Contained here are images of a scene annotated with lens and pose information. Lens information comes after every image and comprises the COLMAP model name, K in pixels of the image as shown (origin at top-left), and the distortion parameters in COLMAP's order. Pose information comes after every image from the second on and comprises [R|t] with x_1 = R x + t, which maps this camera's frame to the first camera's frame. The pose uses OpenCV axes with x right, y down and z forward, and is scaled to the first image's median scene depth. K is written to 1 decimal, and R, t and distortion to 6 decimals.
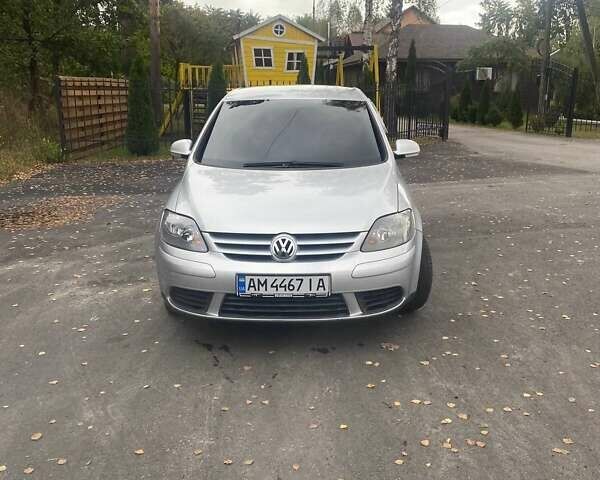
lens RADIAL K [[600.7, 0, 300.0], [0, 600.7, 240.0], [0, 0, 1]] dist [0.008785, -0.003706]
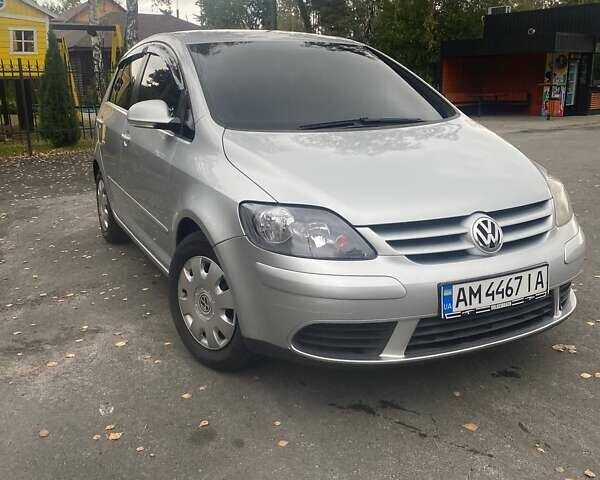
lens RADIAL K [[602.3, 0, 299.4], [0, 602.3, 265.5], [0, 0, 1]] dist [0.009645, -0.006695]
pose [[0.885817, -0.145767, 0.440545, -0.497600], [0.126522, 0.989279, 0.072930, -0.026646], [-0.446453, -0.008864, 0.894763, 0.497217]]
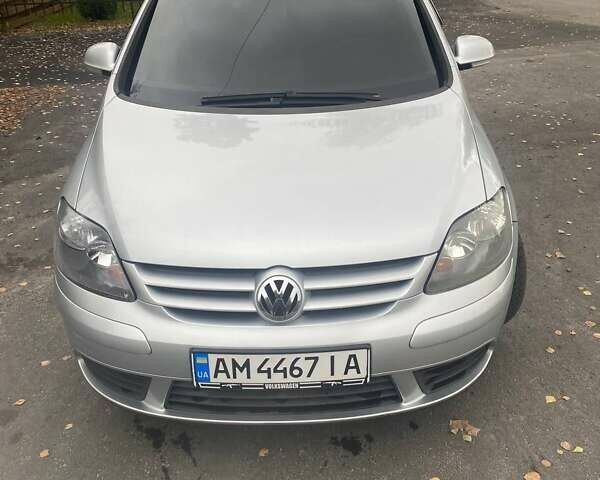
lens RADIAL K [[600.7, 0, 300.0], [0, 600.7, 240.0], [0, 0, 1]] dist [0.008785, -0.003706]
pose [[0.999511, -0.027560, 0.014768, -0.015418], [0.023296, 0.971422, 0.236213, -0.155484], [-0.020856, -0.235753, 0.971589, 0.501732]]
